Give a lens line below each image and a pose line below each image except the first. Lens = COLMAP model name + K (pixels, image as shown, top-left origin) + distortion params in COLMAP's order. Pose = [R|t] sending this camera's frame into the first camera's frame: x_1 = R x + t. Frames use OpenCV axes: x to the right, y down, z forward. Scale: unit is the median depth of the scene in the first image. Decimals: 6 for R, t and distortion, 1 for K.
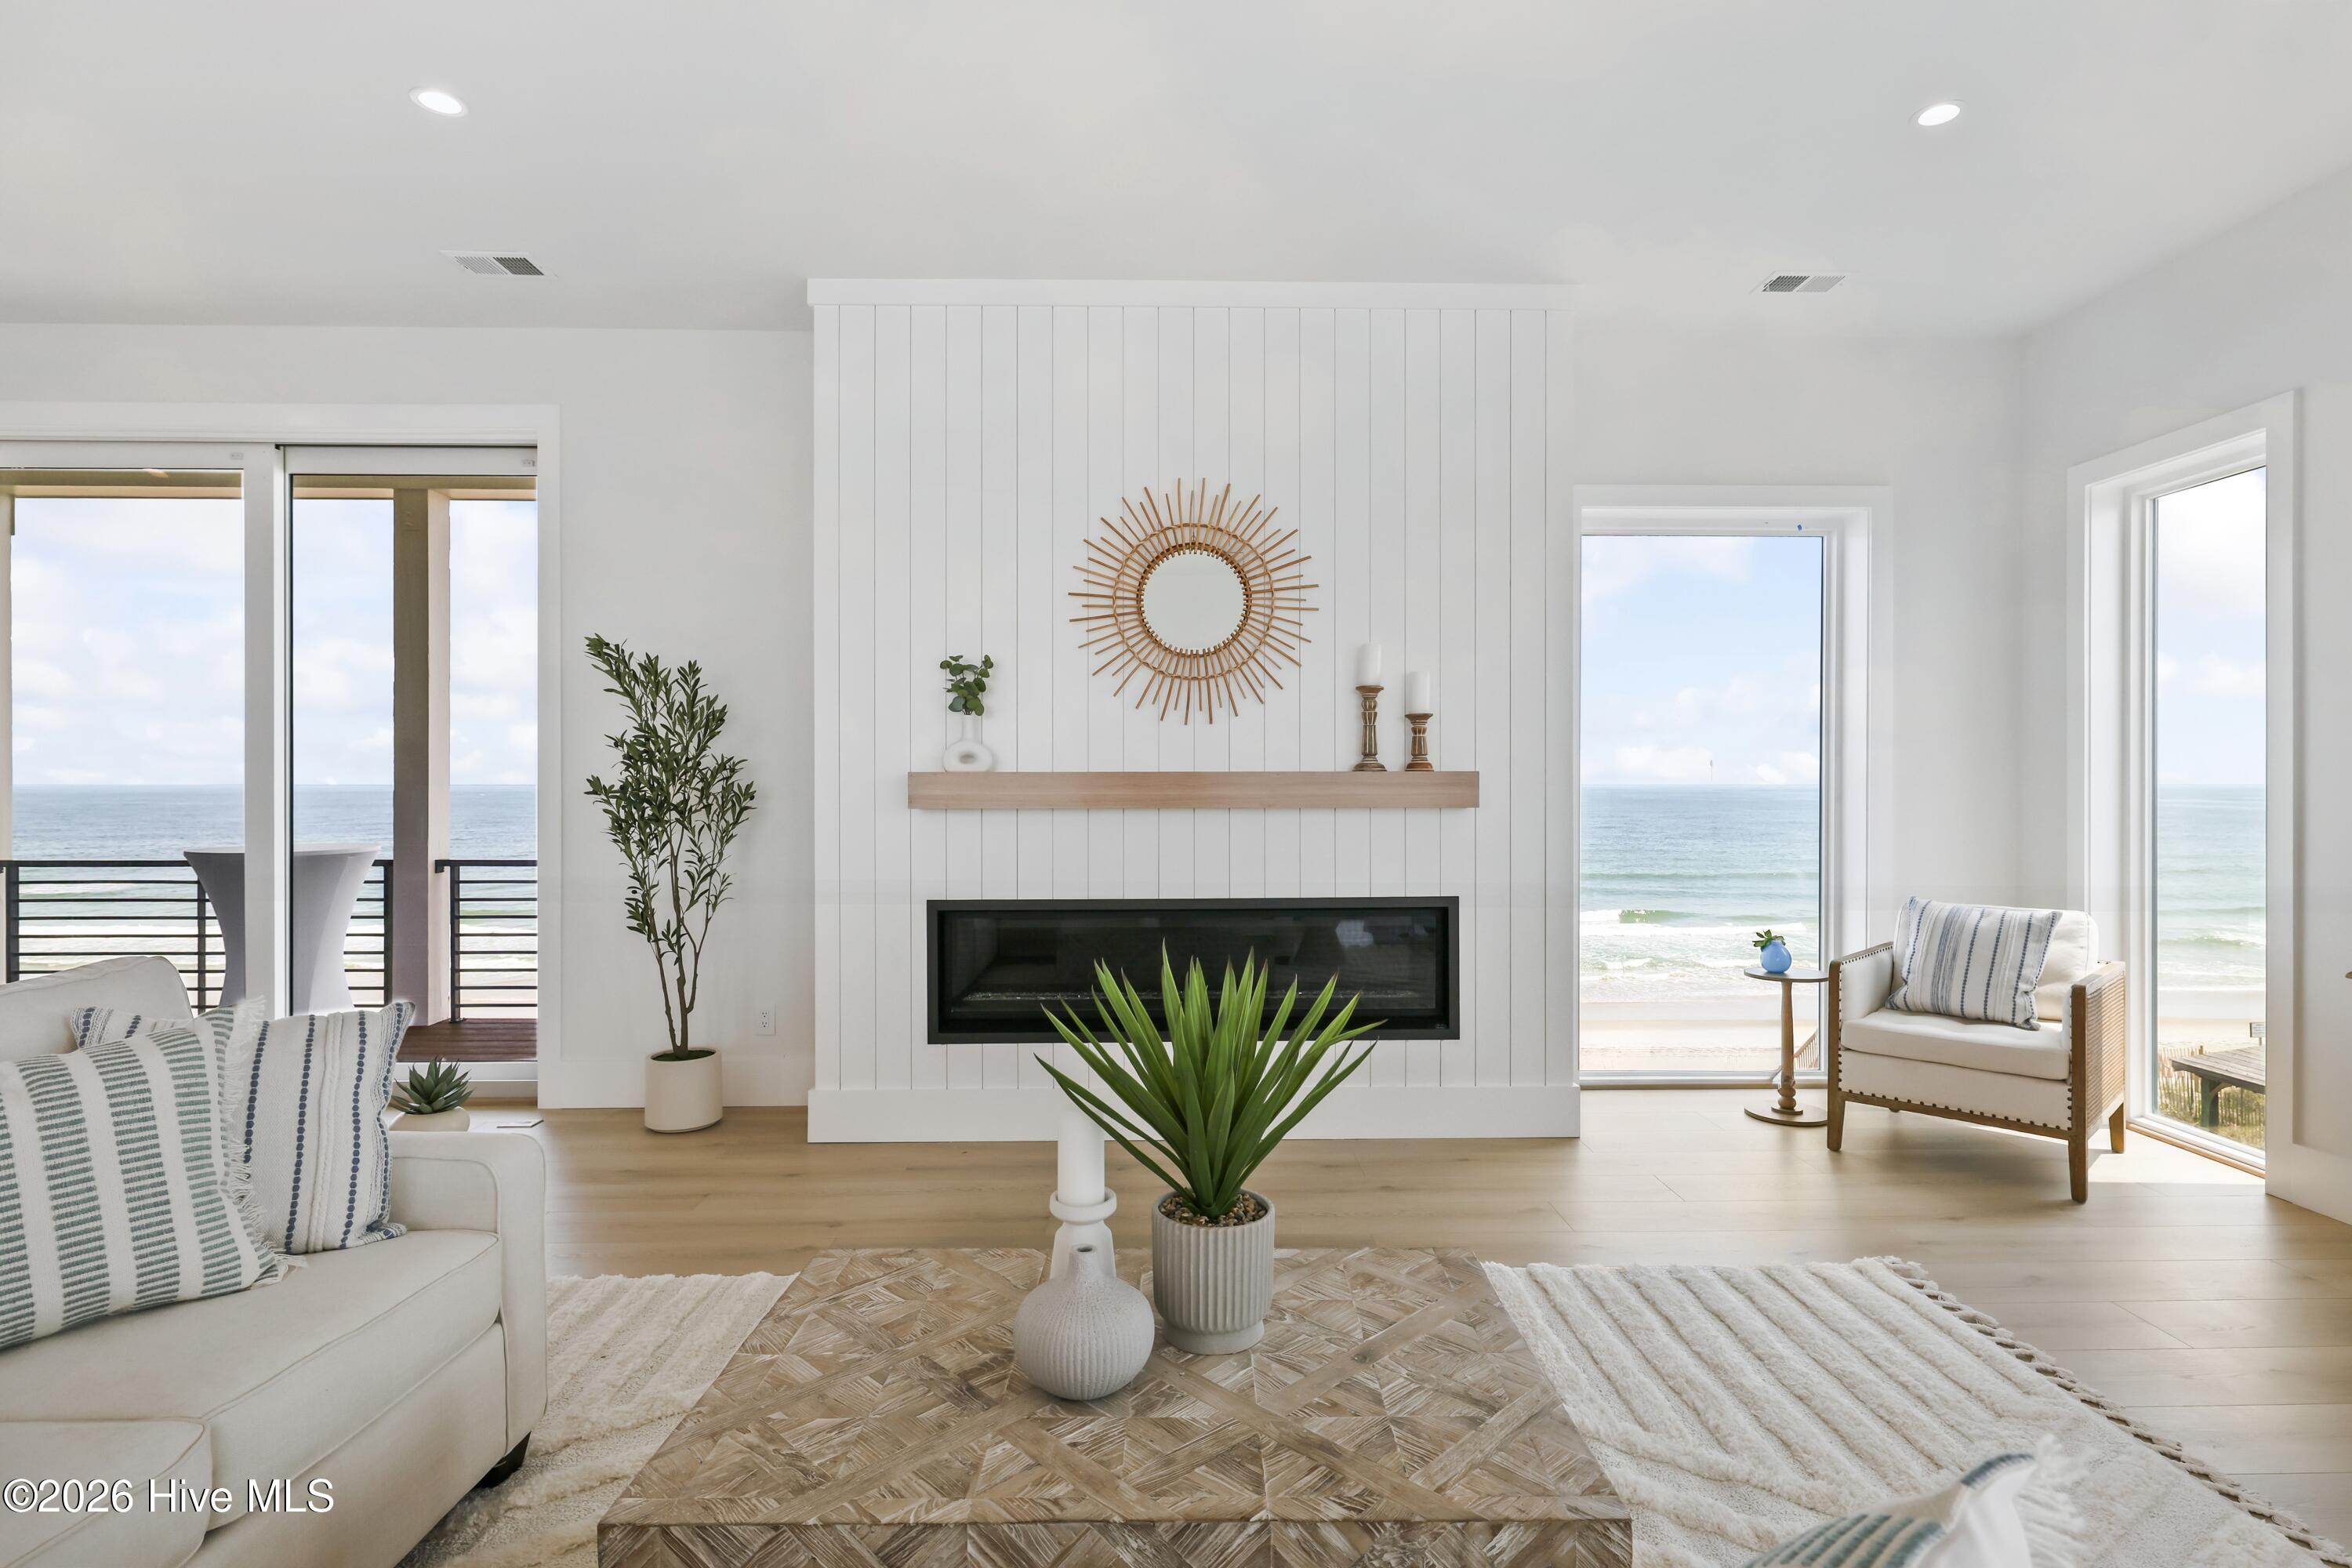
lens RADIAL K [[1164.8, 0, 1198.3], [0, 1164.8, 783.2], [0, 0, 1]] dist [0.000353, -0.001231]
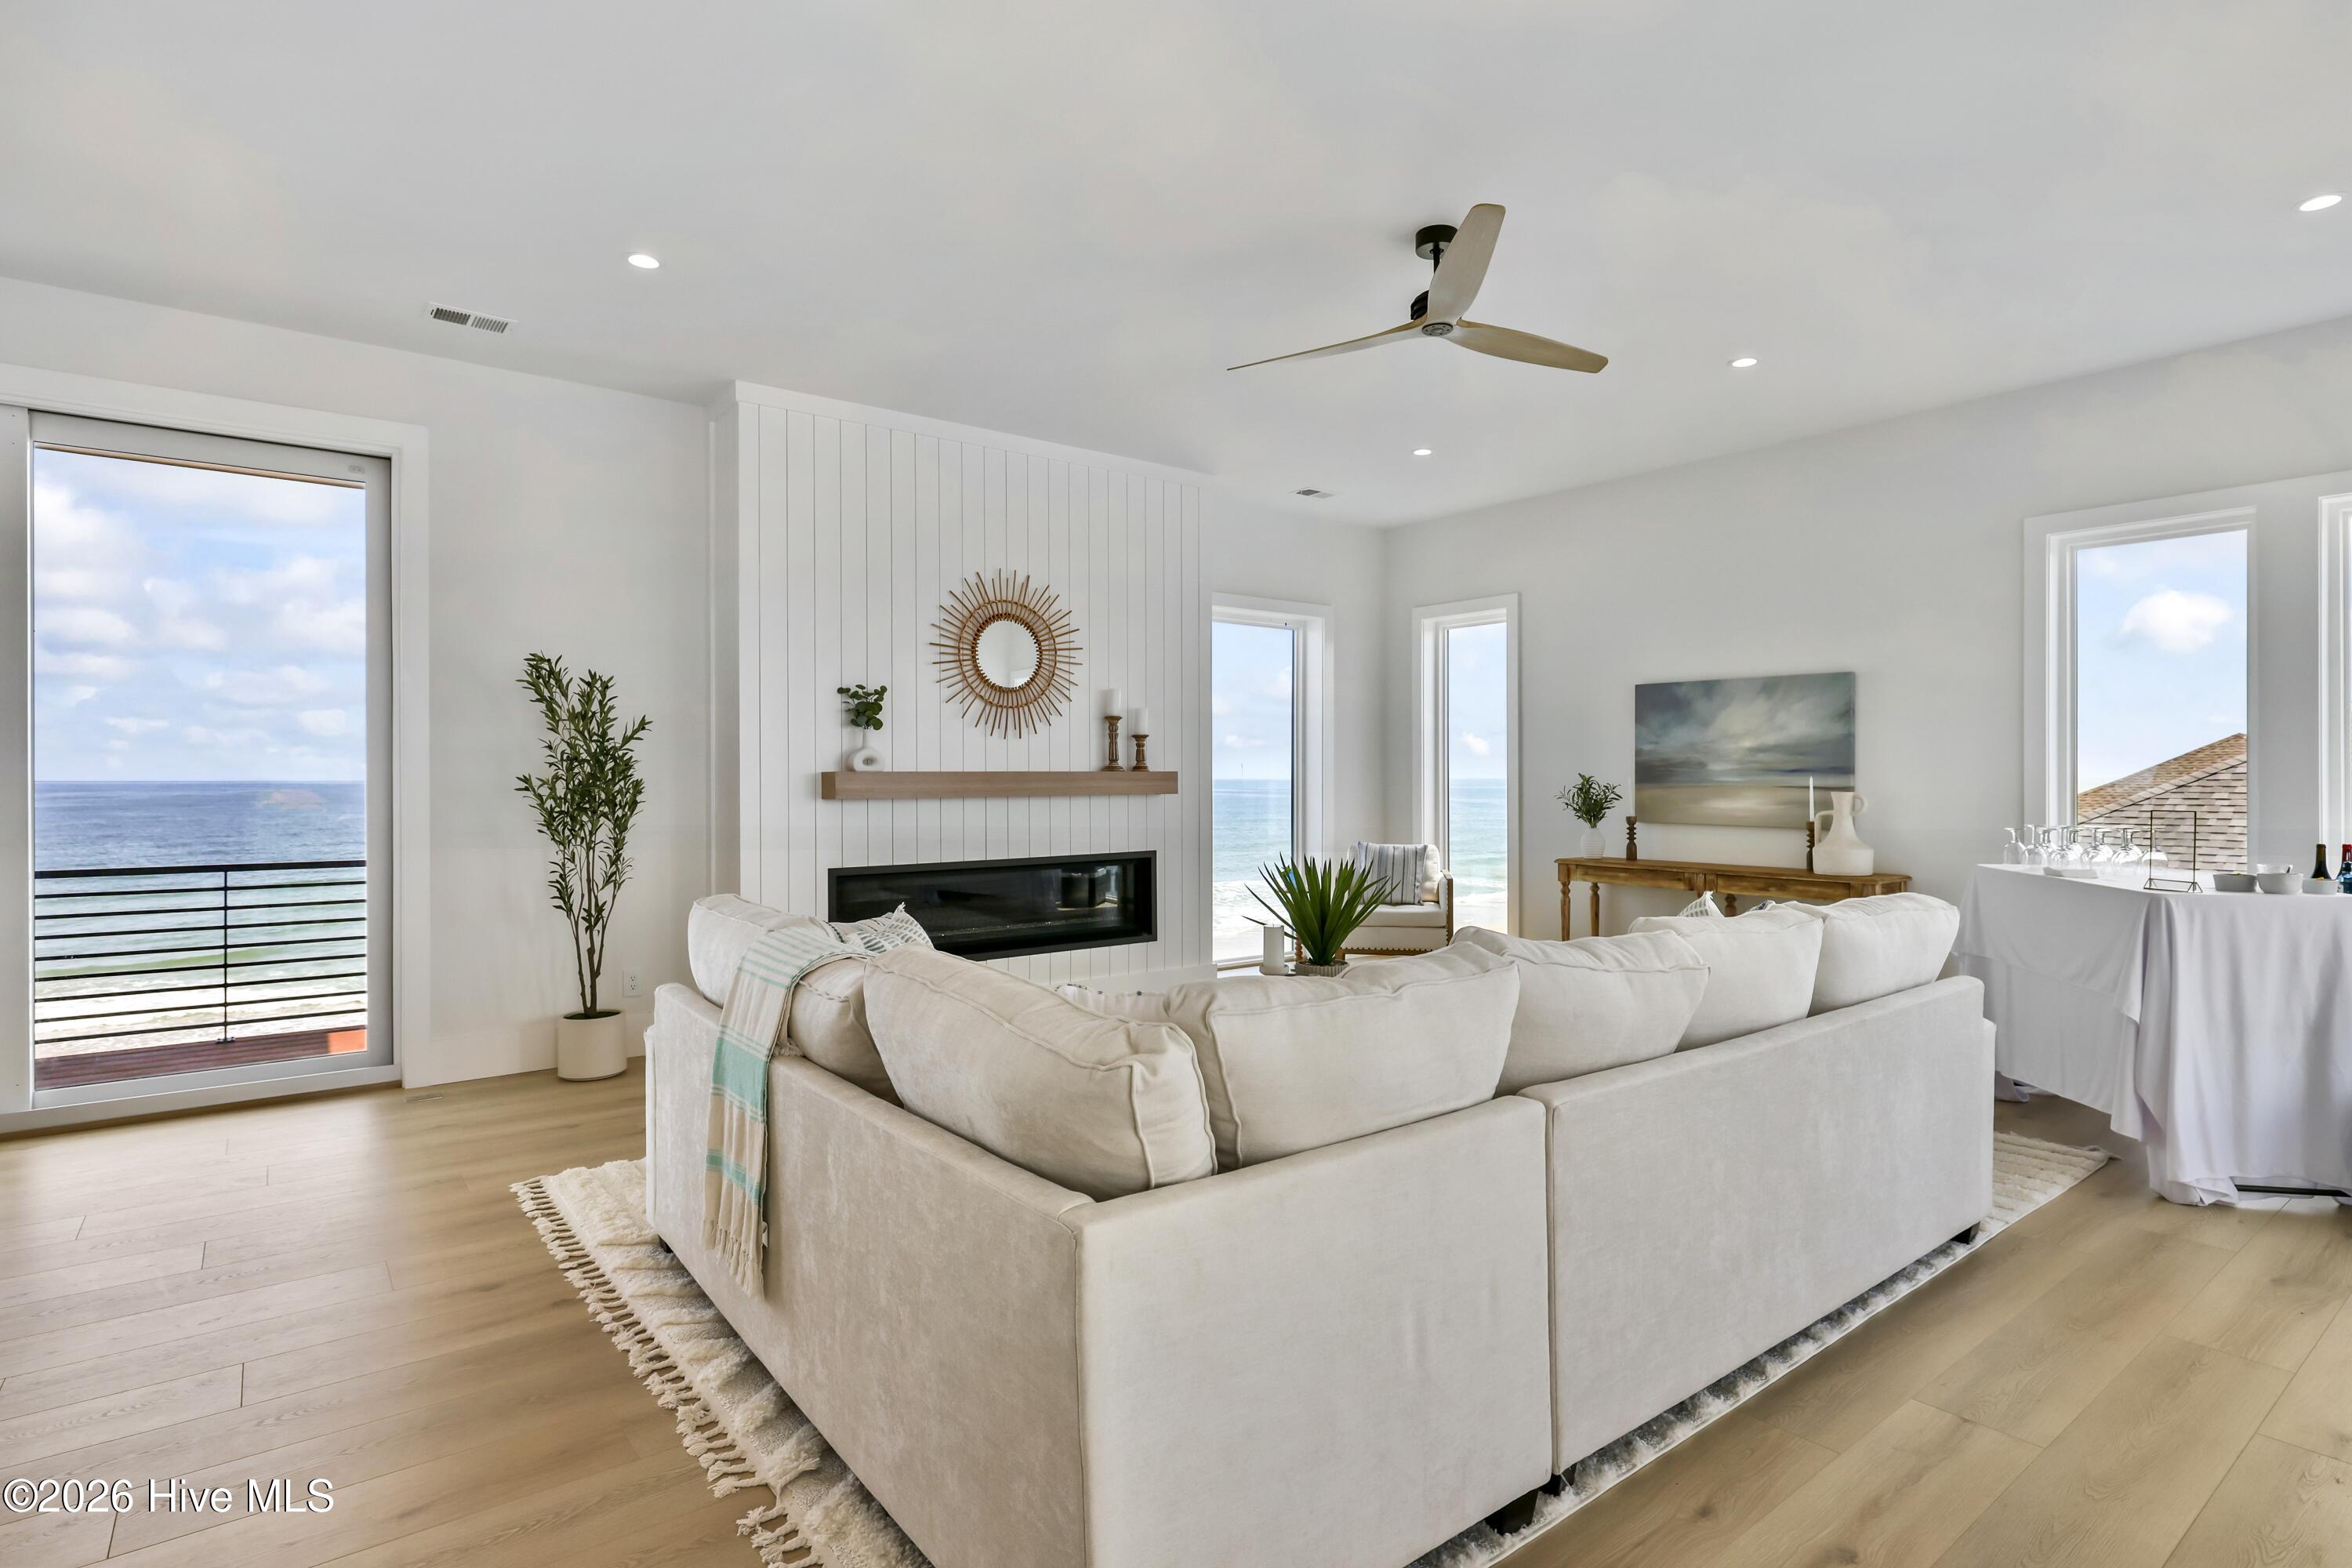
lens RADIAL K [[1164.8, 0, 1174.5], [0, 1164.8, 771.9], [0, 0, 1]] dist [0.000353, -0.001231]
pose [[0.809750, 0.001547, 0.586773, -0.687604], [0.003789, 0.999962, -0.007864, 0.003206], [-0.586763, 0.008591, 0.809713, -0.295448]]
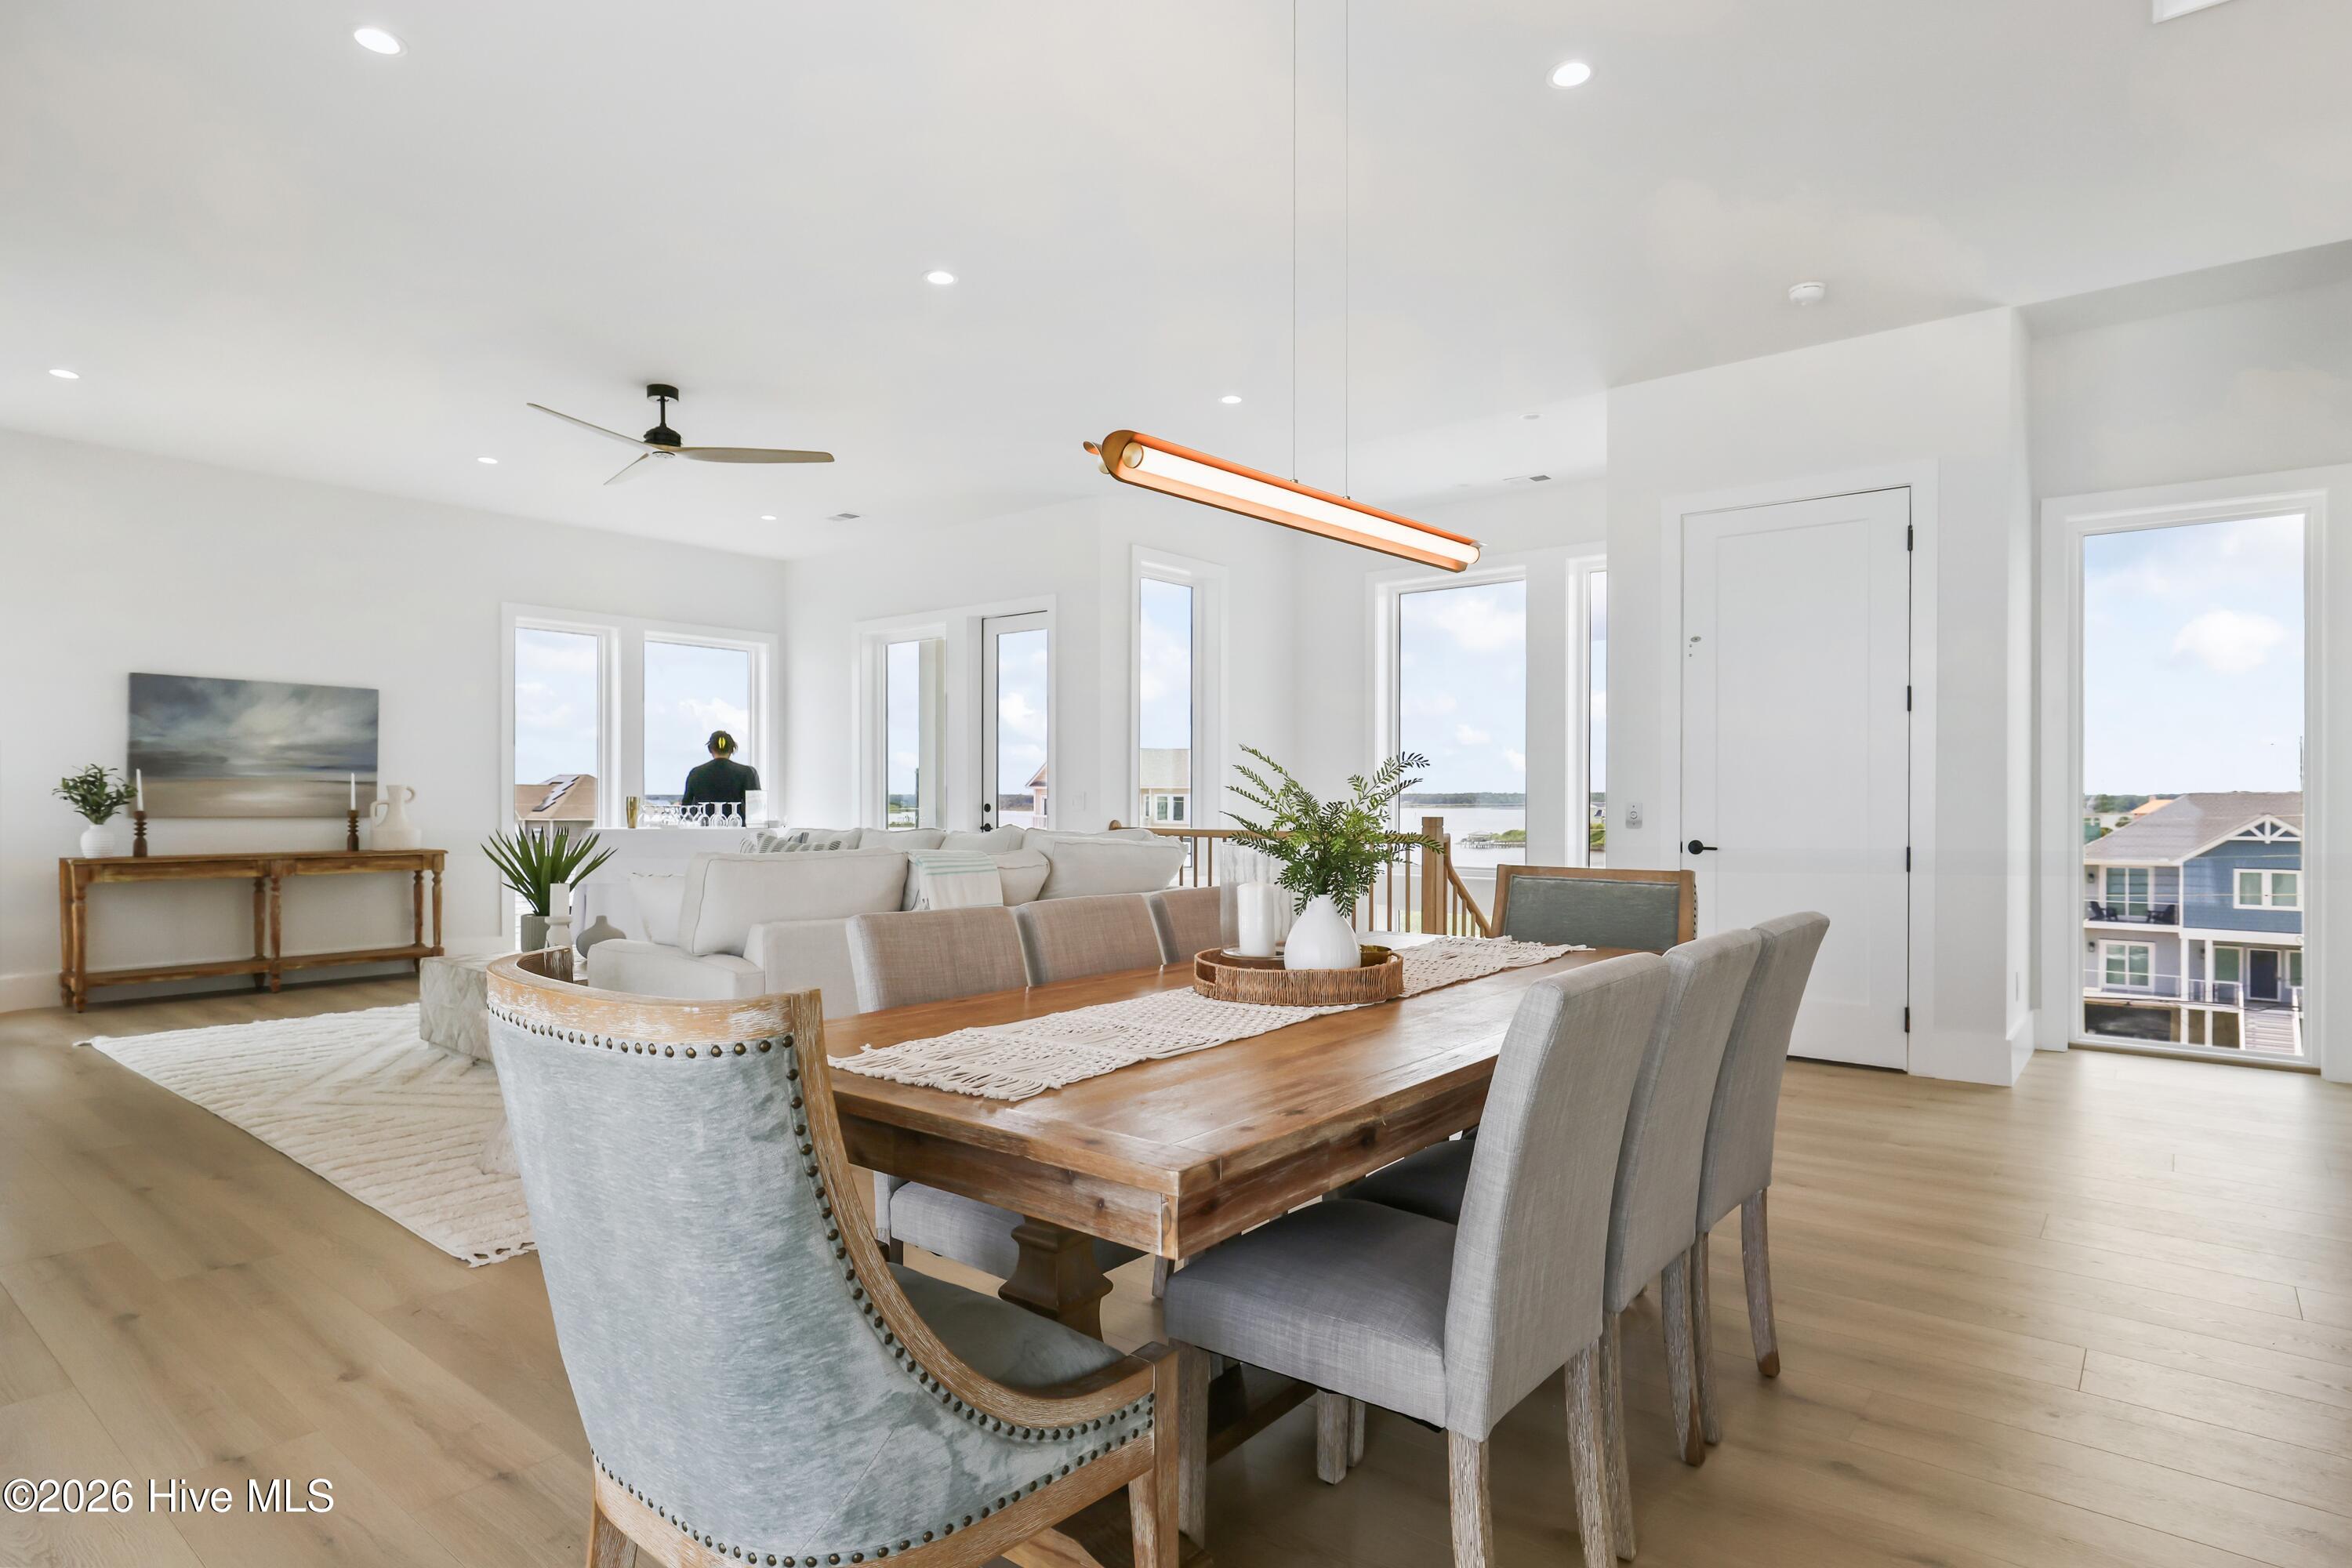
lens RADIAL K [[1245.2, 0, 1187.9], [0, 1245.2, 787.6], [0, 0, 1]] dist [0.006539, 0.000970]
pose [[-0.760531, -0.002934, 0.649296, -1.354592], [-0.005150, 0.999986, -0.001514, 0.018894], [-0.649282, -0.004495, -0.760535, 1.002996]]
